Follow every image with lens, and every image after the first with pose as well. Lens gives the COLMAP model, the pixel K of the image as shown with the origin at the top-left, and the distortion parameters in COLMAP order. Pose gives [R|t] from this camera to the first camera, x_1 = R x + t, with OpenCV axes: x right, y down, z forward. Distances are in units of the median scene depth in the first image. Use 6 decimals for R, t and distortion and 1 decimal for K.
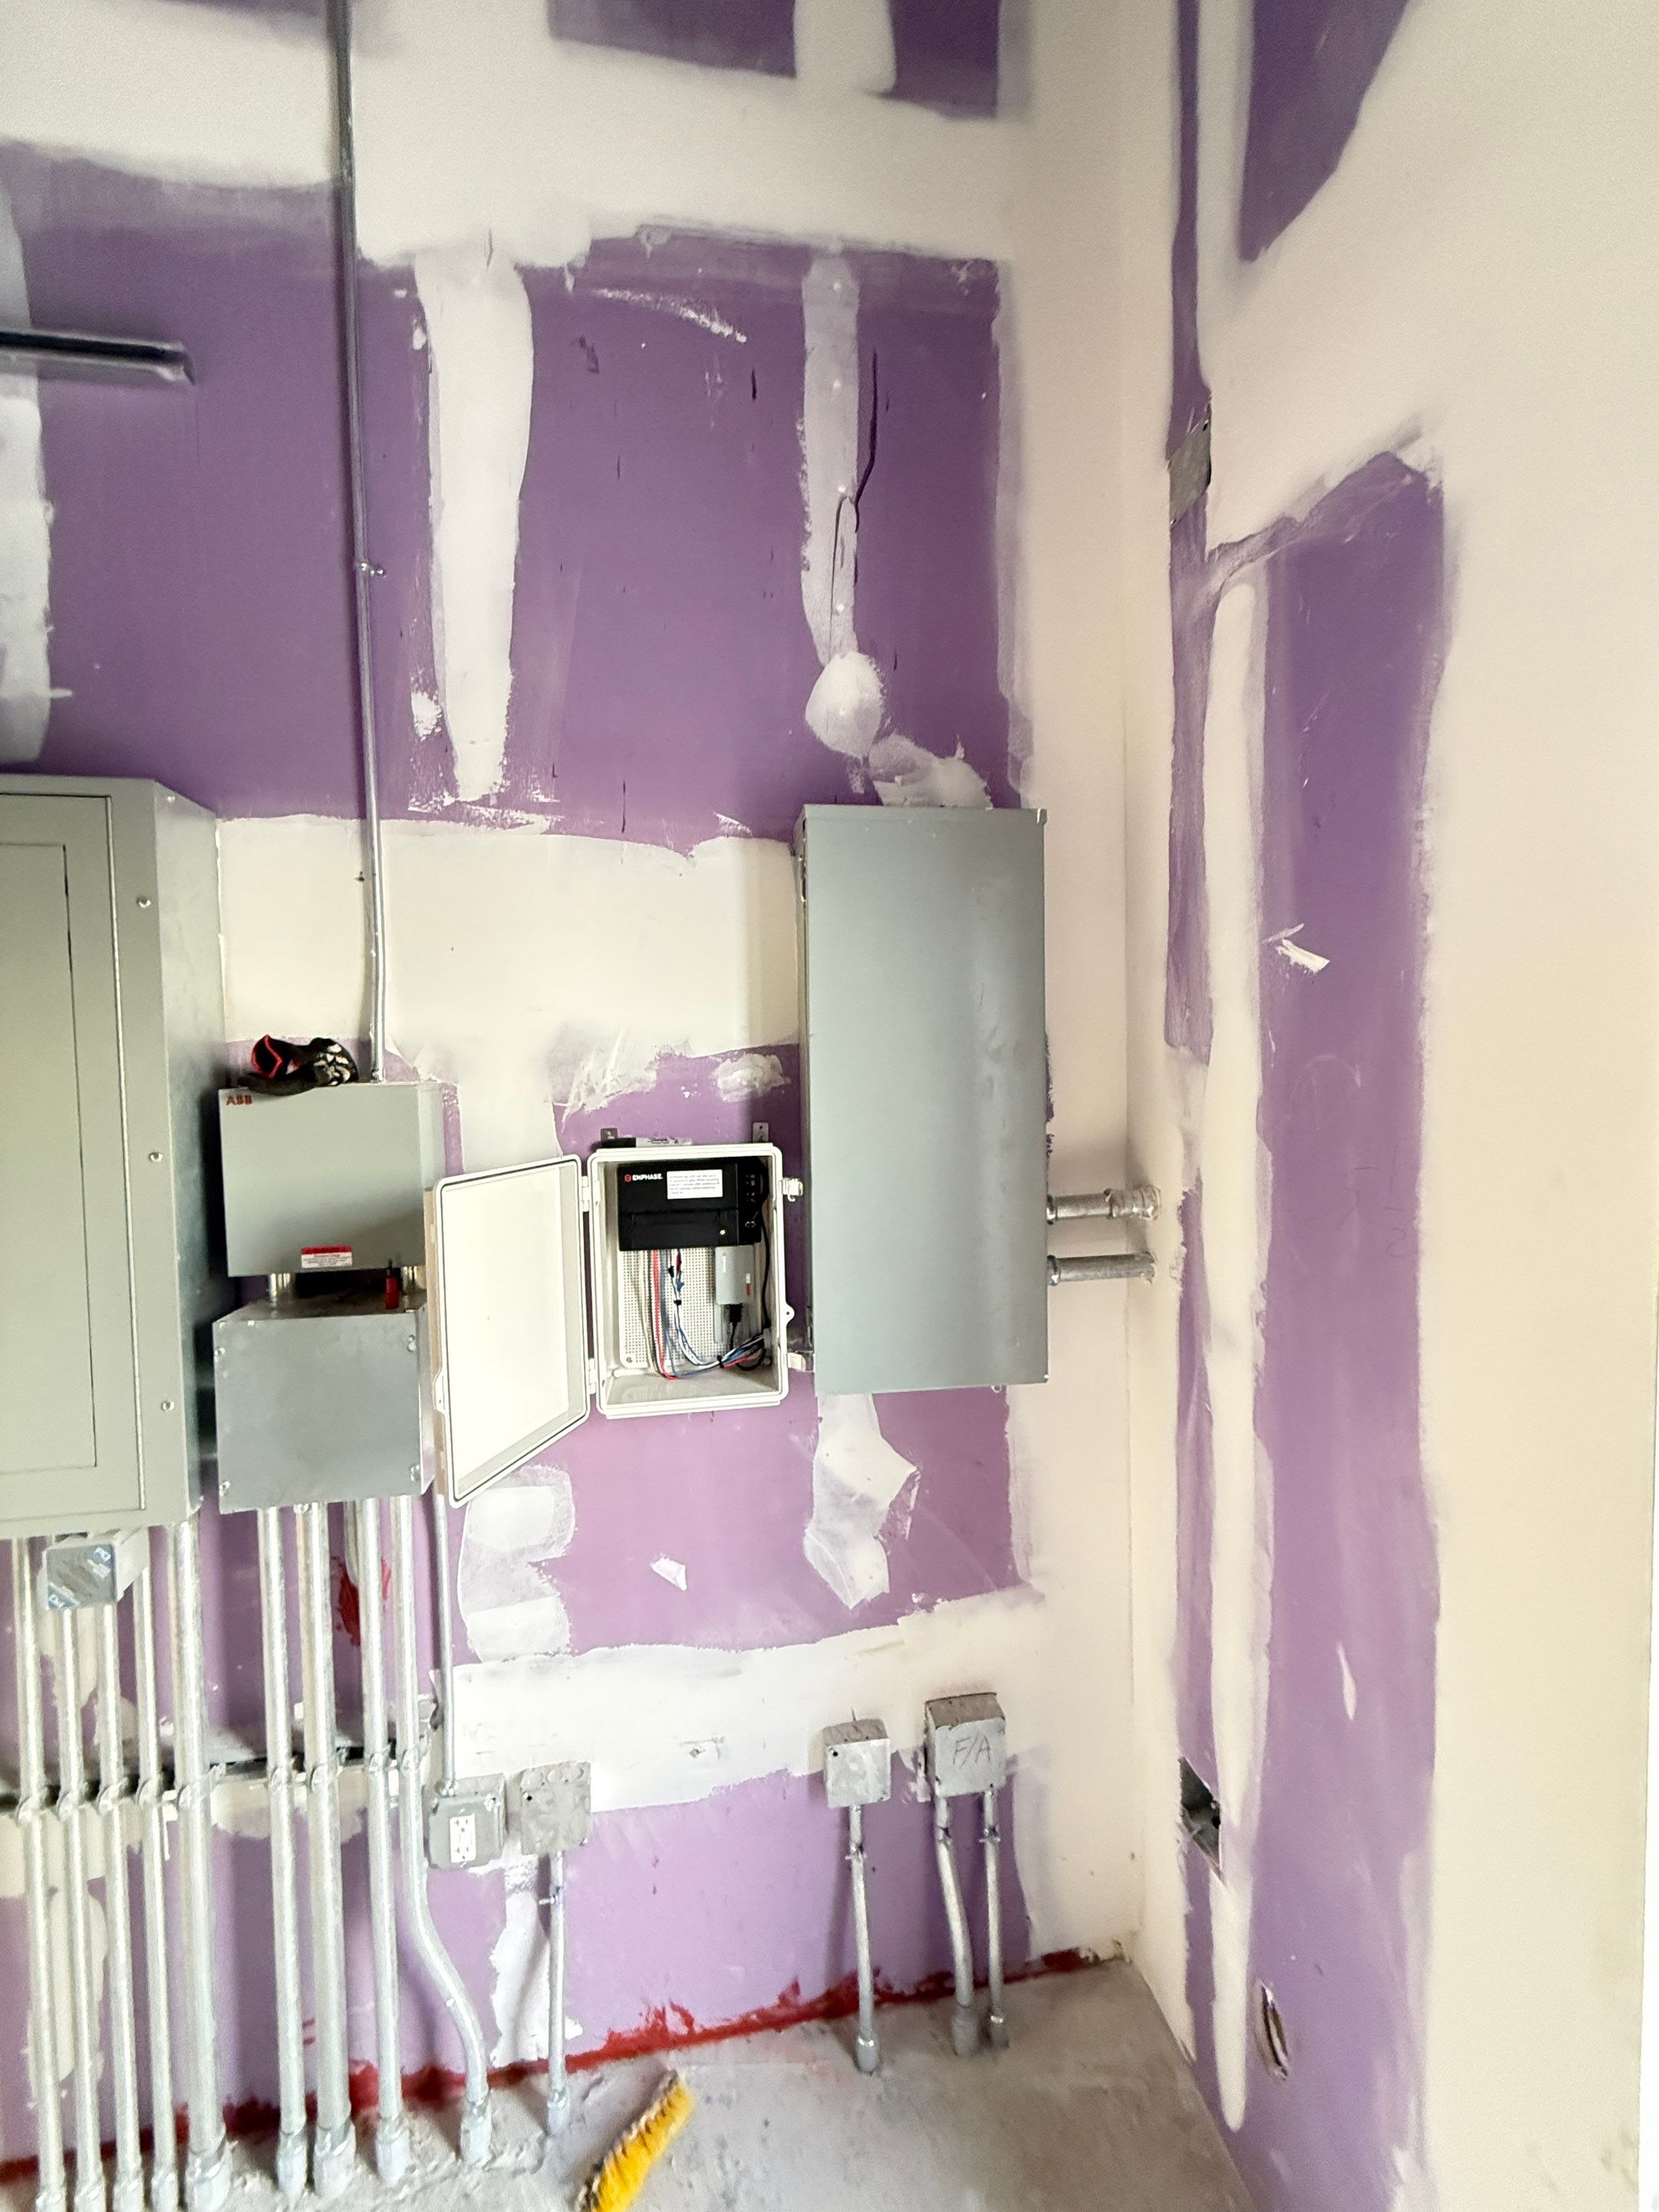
lens RADIAL K [[892.8, 0, 839.0], [0, 892.8, 1104.4], [0, 0, 1]] dist [0.001717, -0.000365]
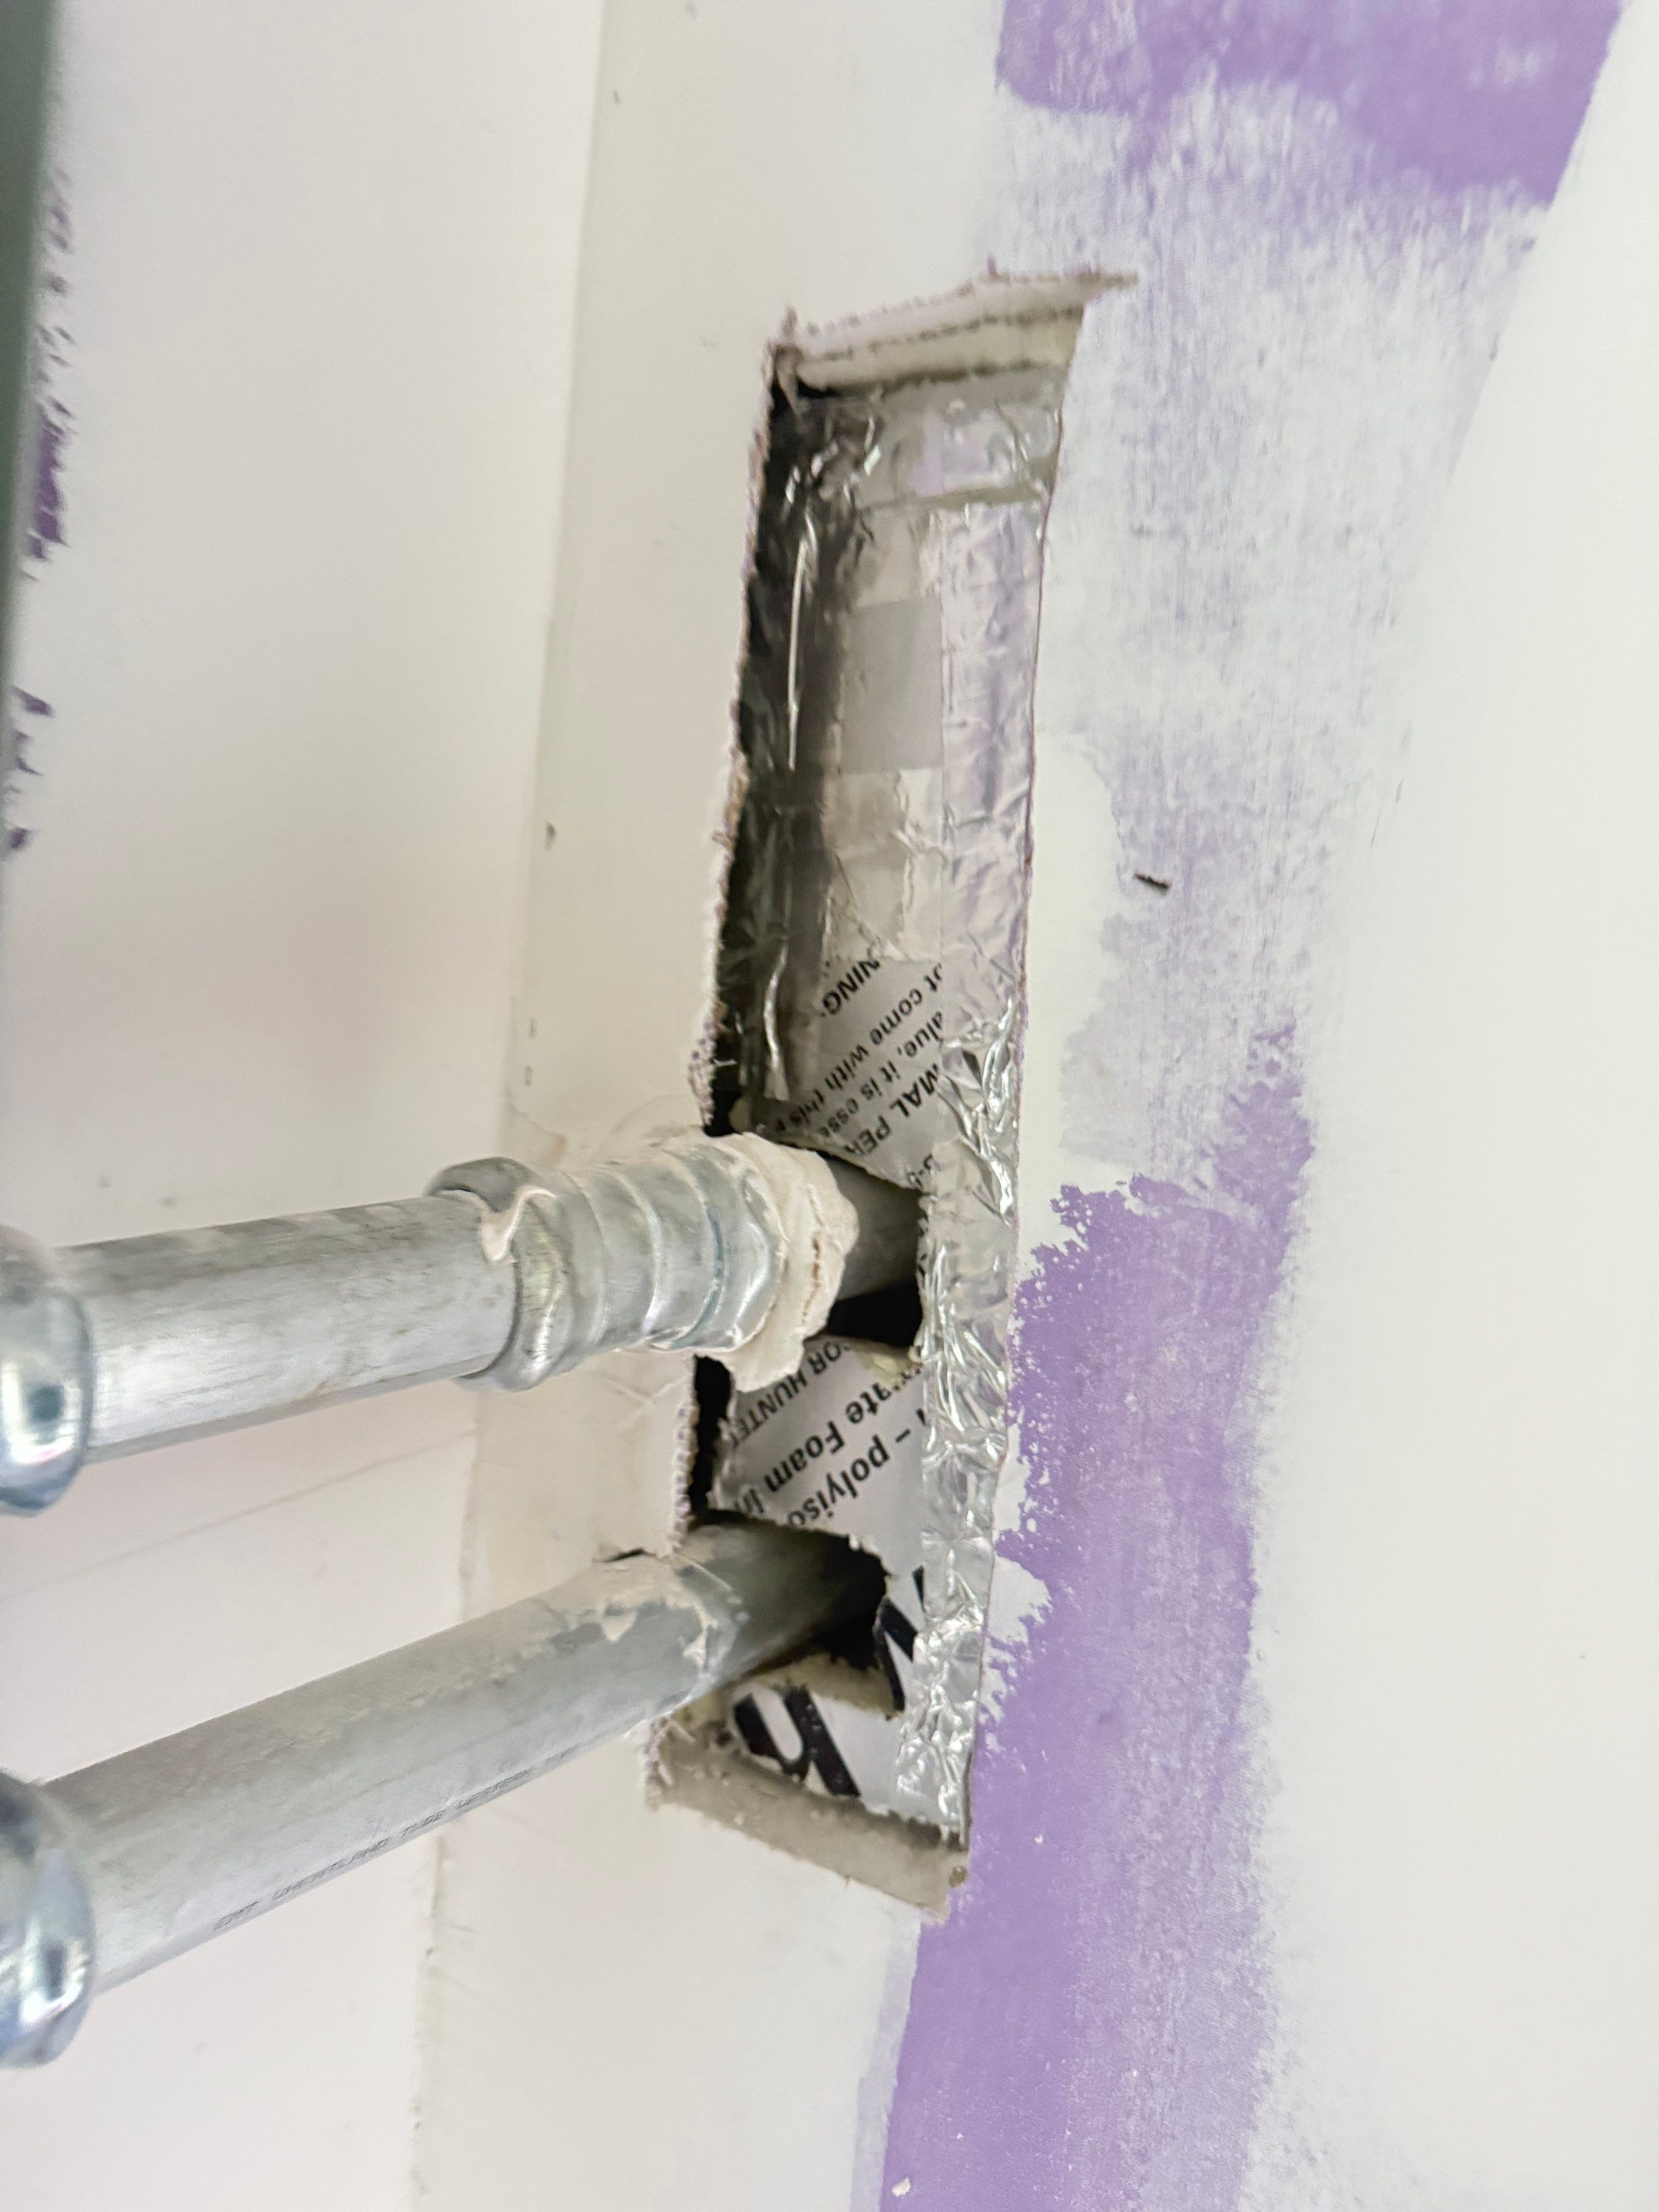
lens RADIAL K [[1588.7, 0, 815.5], [0, 1588.7, 1102.0], [0, 0, 1]] dist [0.014764, -0.028437]
pose [[0.697239, 0.007249, 0.716802, 0.172665], [-0.089822, 0.992951, 0.077329, 0.065497], [-0.711189, -0.118301, 0.692975, 0.829329]]
